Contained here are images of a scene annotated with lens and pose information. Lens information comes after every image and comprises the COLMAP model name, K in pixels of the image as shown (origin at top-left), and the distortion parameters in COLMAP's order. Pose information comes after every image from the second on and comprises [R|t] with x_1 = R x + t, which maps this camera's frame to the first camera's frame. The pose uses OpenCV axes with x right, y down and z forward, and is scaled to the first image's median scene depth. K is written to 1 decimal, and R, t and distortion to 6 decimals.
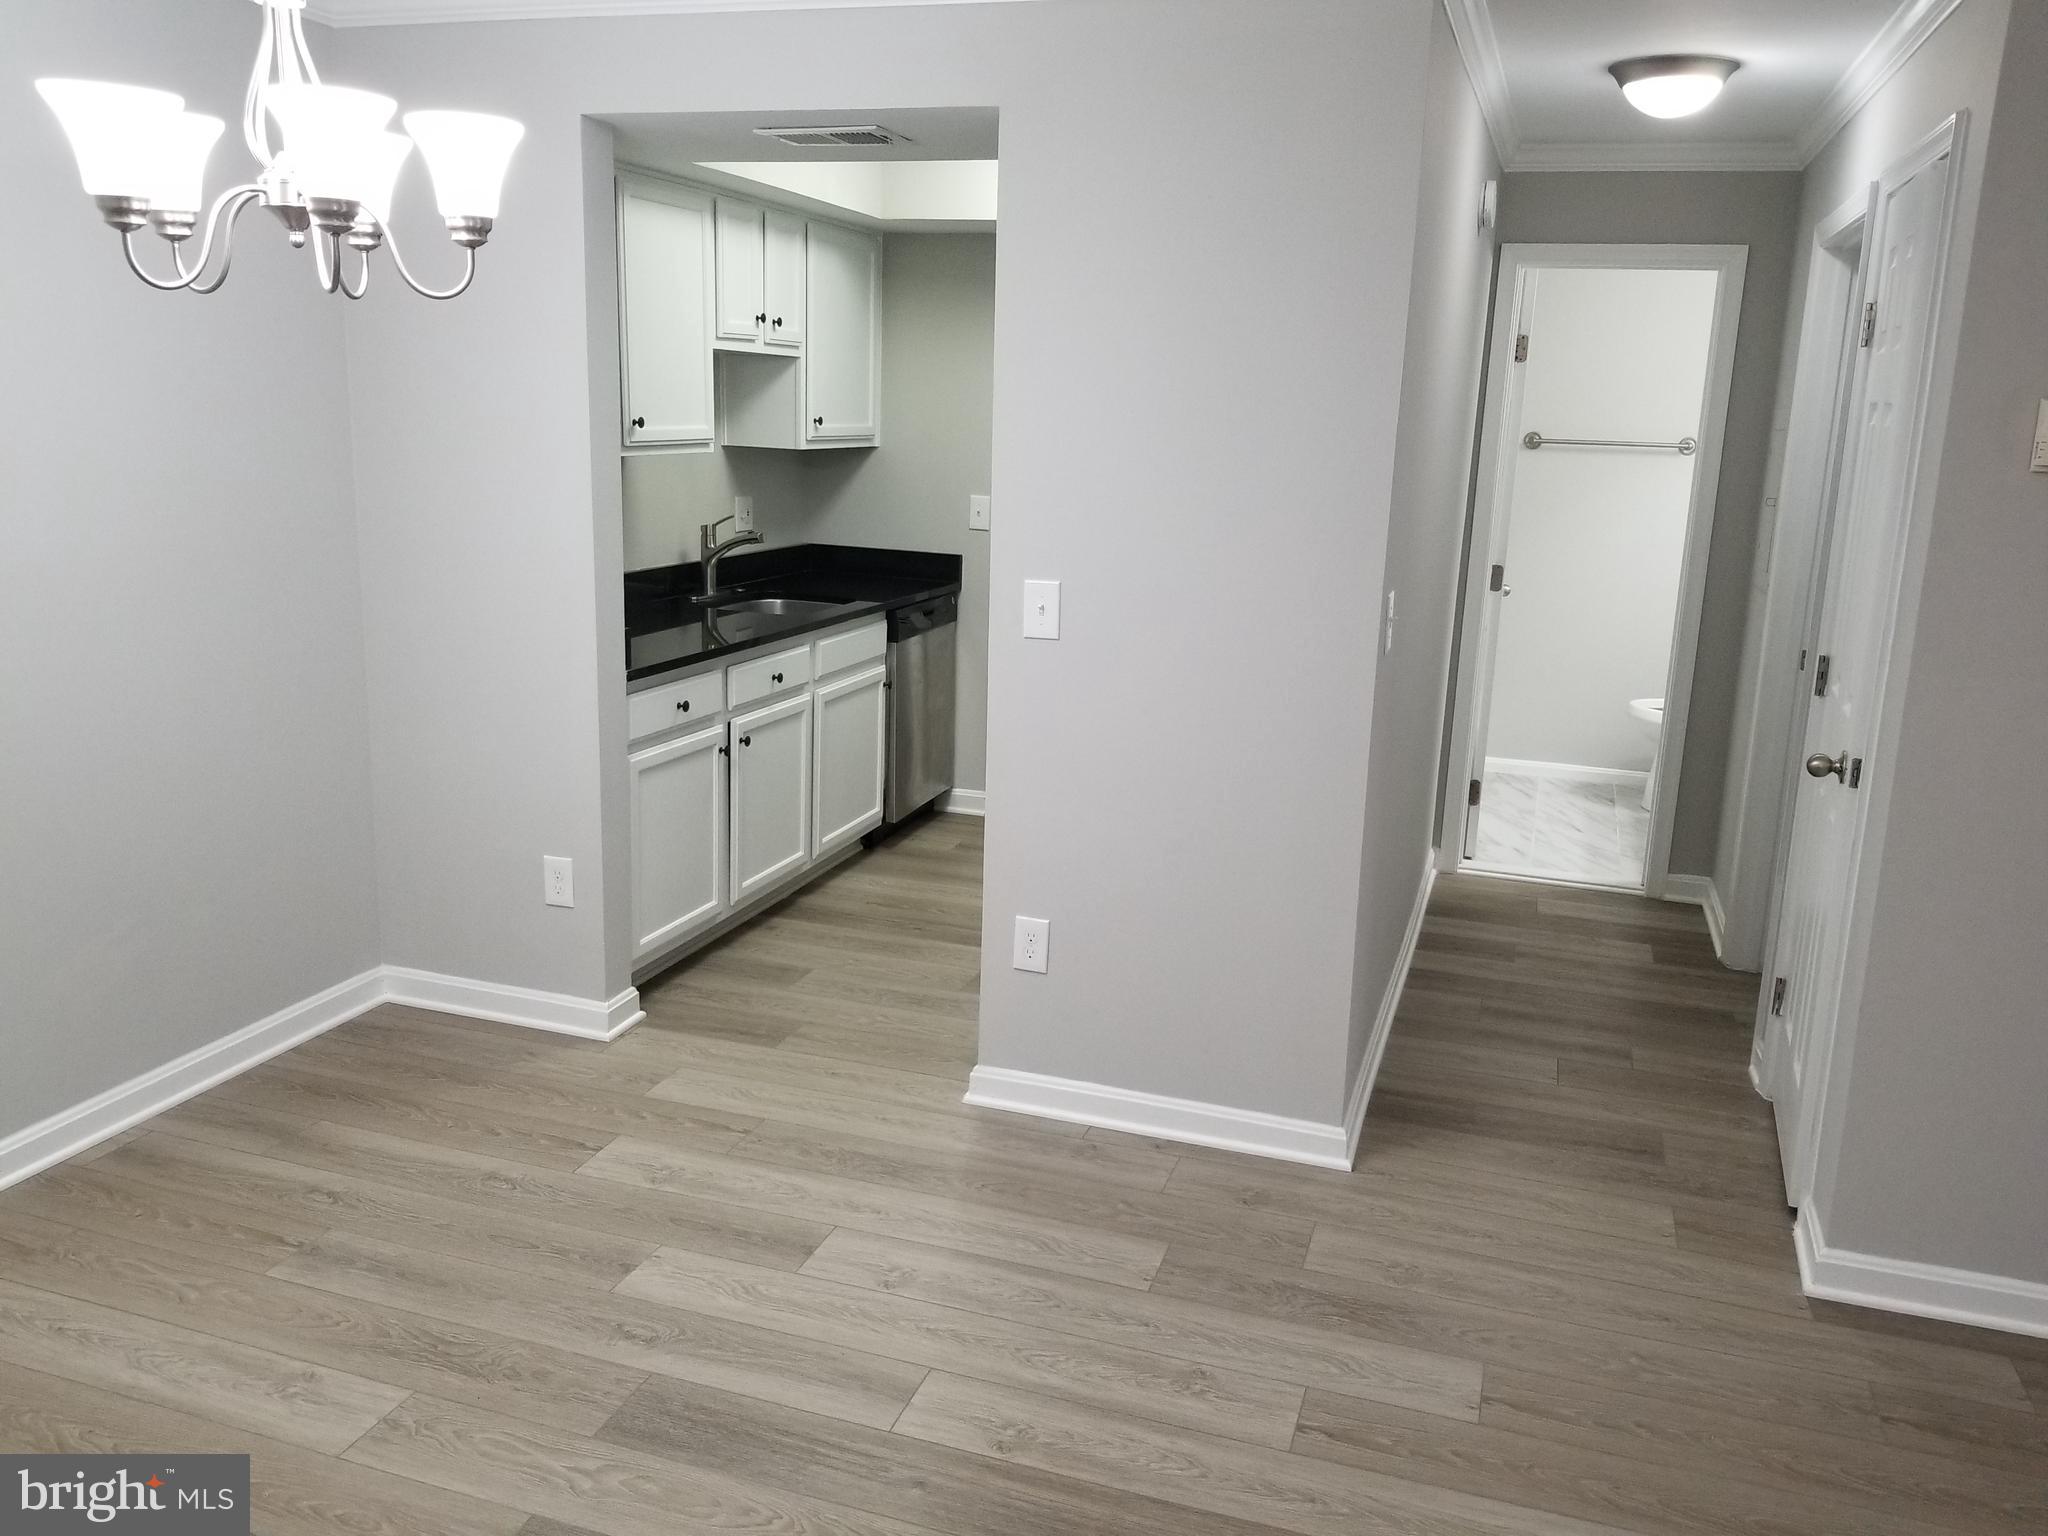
lens RADIAL K [[1591.2, 0, 1036.4], [0, 1591.2, 760.9], [0, 0, 1]] dist [0.039565, -0.057857]
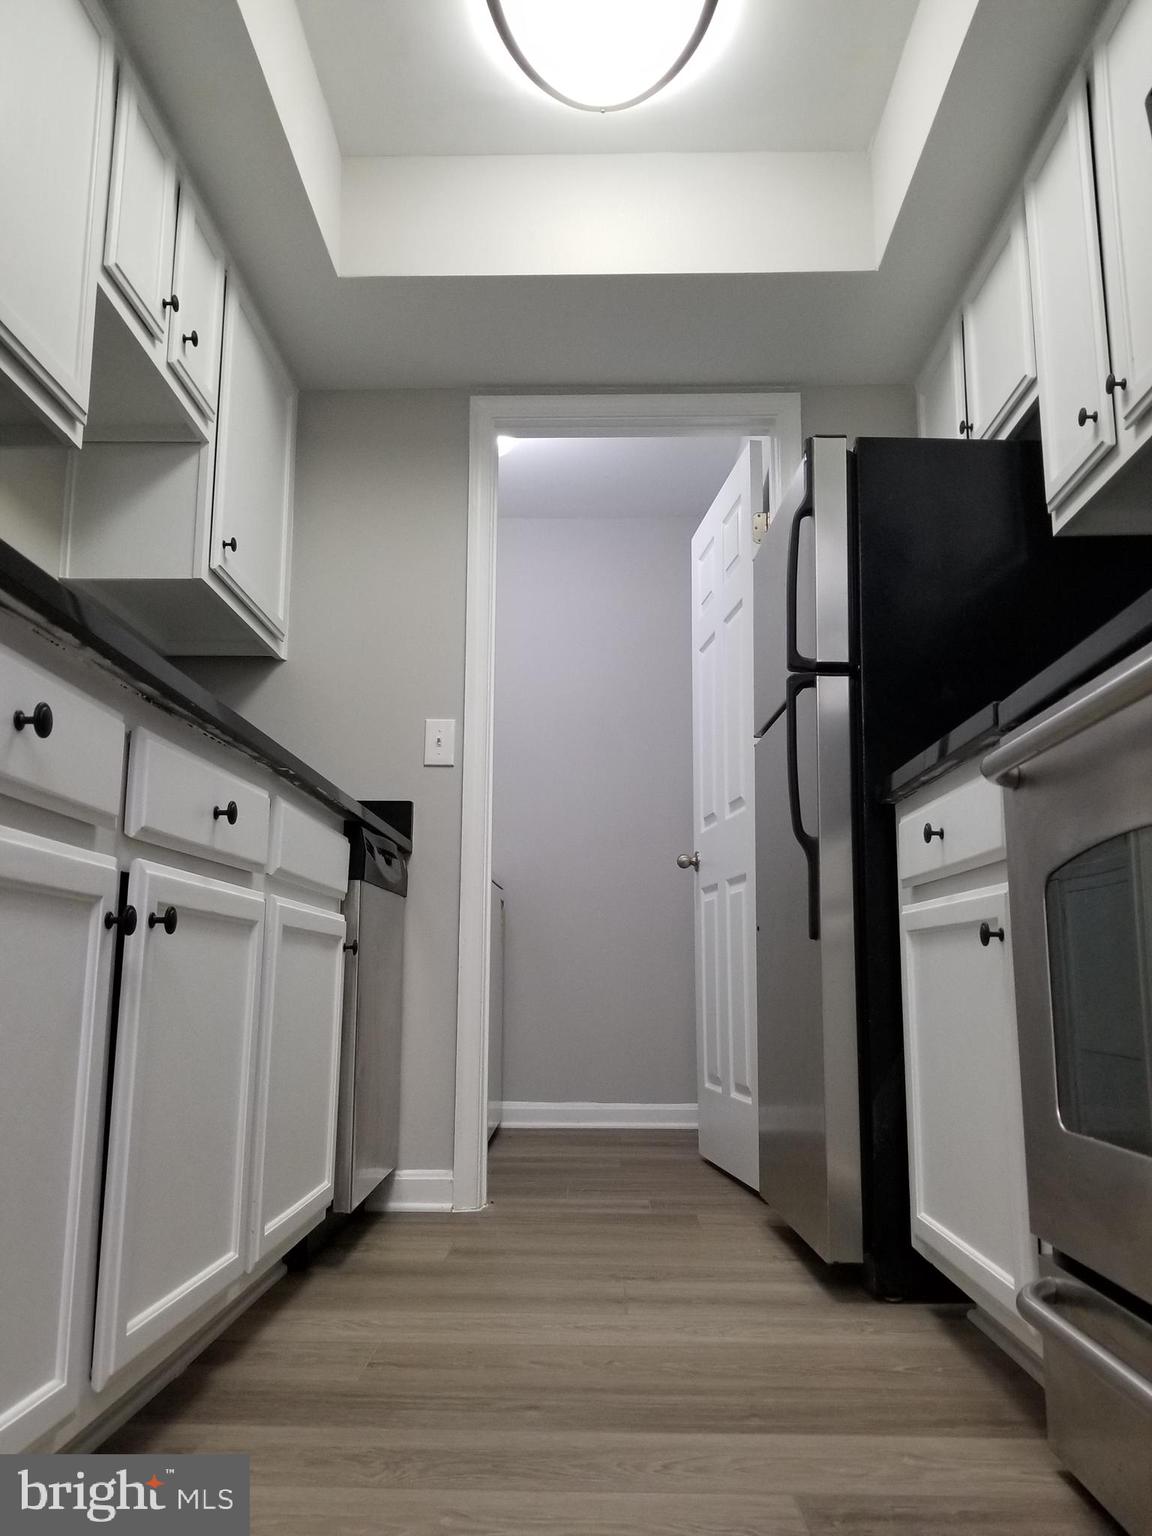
lens RADIAL K [[1193.4, 0, 568.2], [0, 1193.4, 789.4], [0, 0, 1]] dist [0.039565, -0.057857]
pose [[0.958087, 0.017464, 0.285943, -0.172622], [0.089963, 0.929305, -0.358189, 0.072769], [-0.271984, 0.368901, 0.888784, 0.697663]]
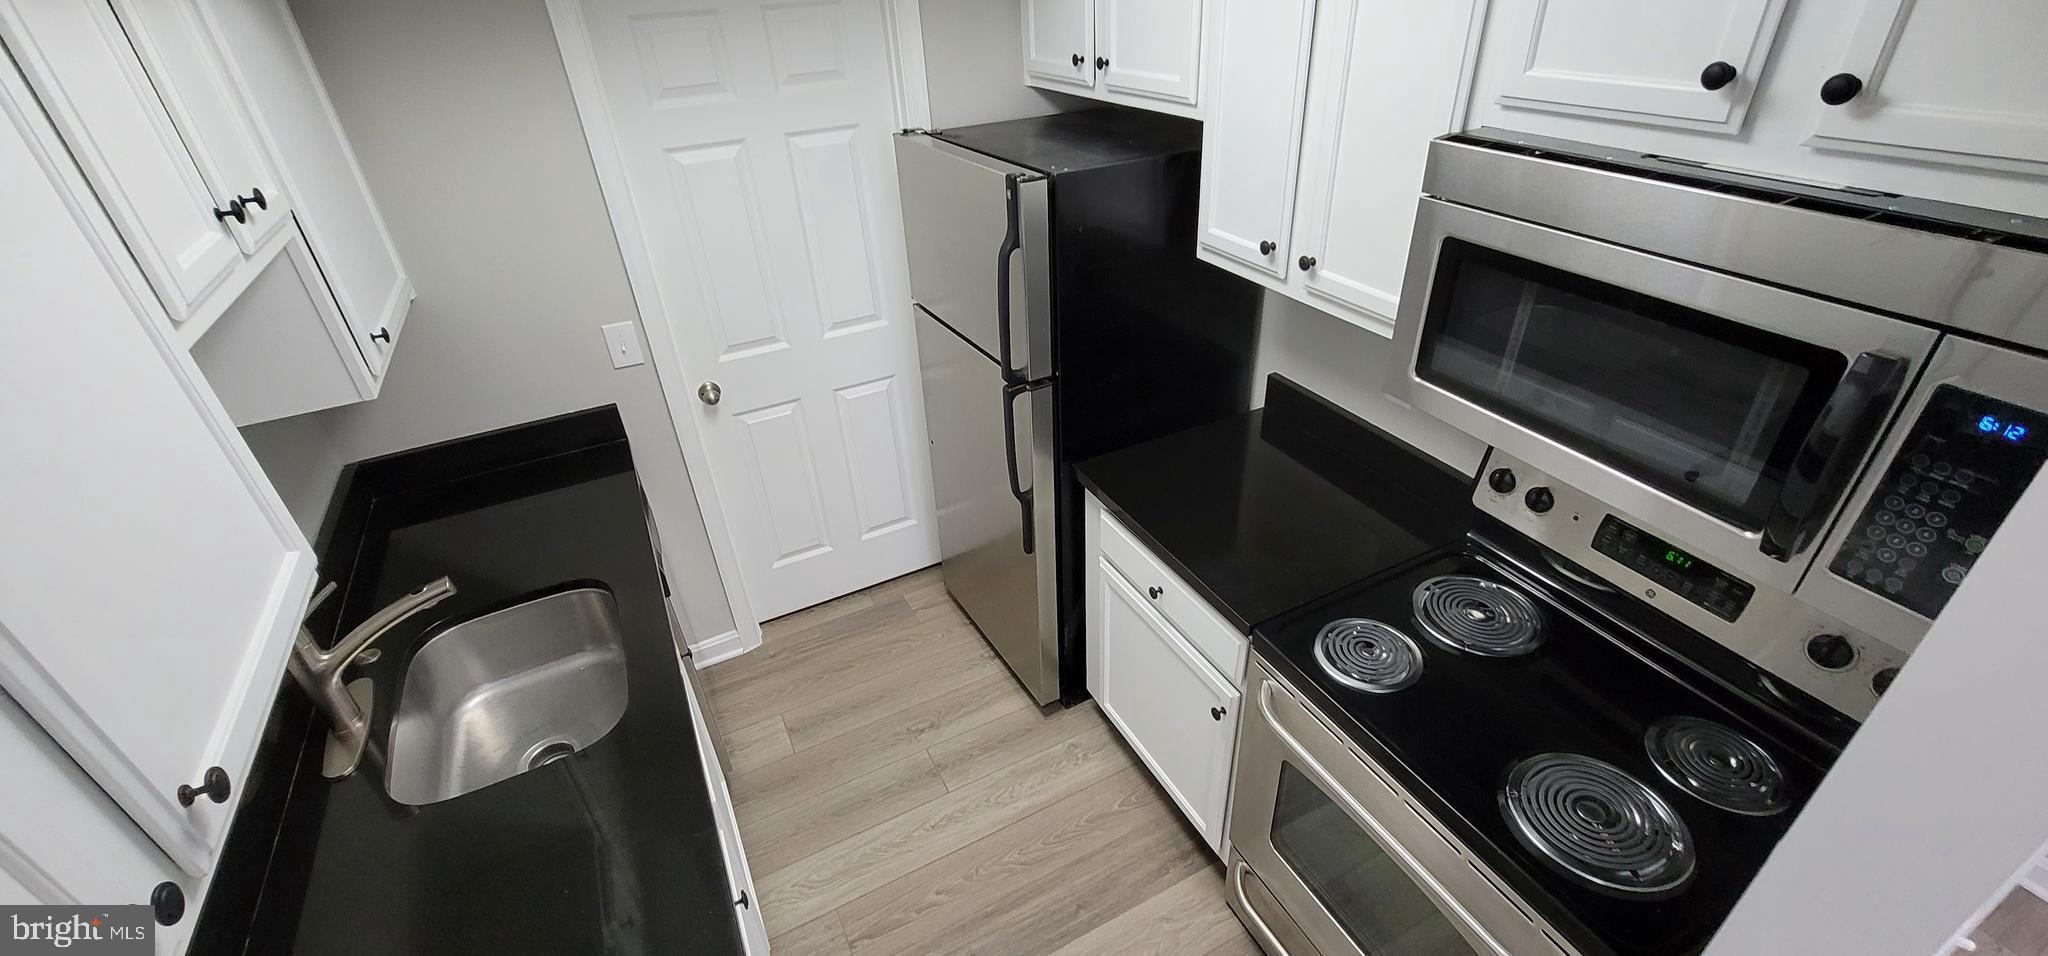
lens RADIAL K [[838.4, 0, 1024.9], [0, 838.4, 479.6], [0, 0, 1]] dist [-0.003826, 0.000403]
pose [[0.700132, -0.436516, 0.565039, -0.200247], [0.228076, 0.886622, 0.402346, -0.283191], [-0.676607, -0.152823, 0.720312, 0.777317]]
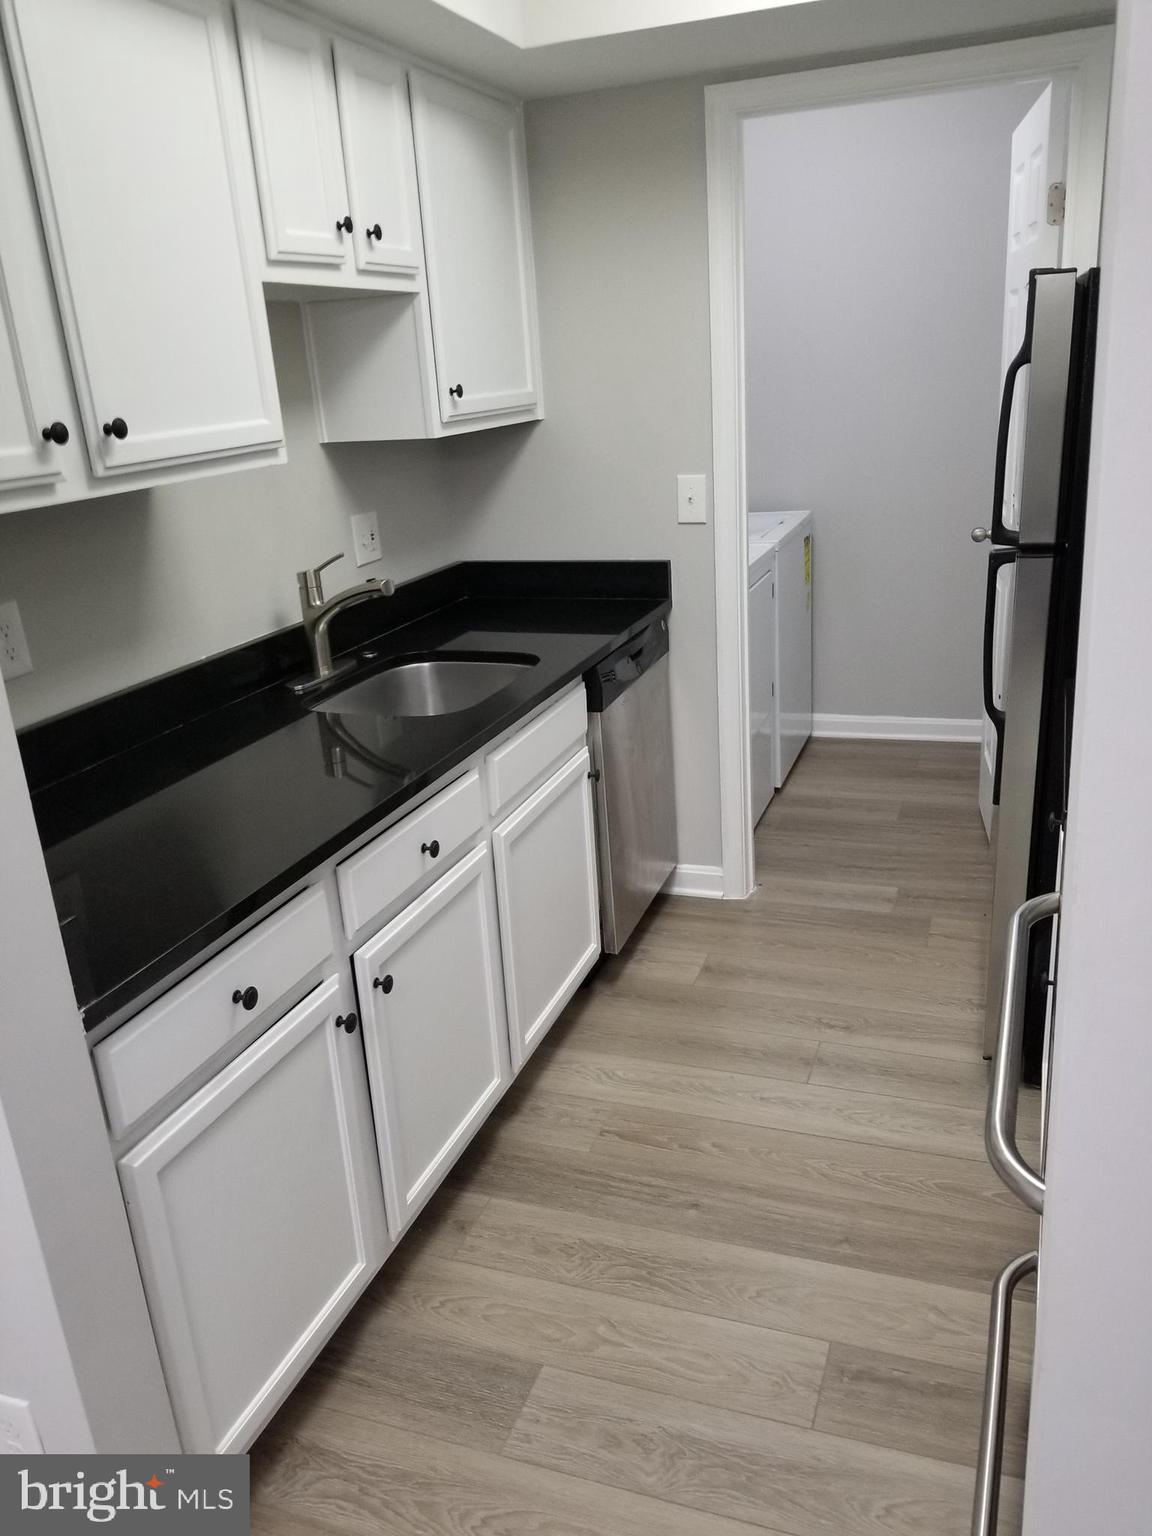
lens RADIAL K [[1193.4, 0, 572.9], [0, 1193.4, 790.0], [0, 0, 1]] dist [0.039565, -0.057857]
pose [[0.993947, -0.081262, -0.073927, -0.078957], [0.089559, 0.989100, 0.116874, -0.124754], [0.063624, -0.122787, 0.990391, 0.591945]]
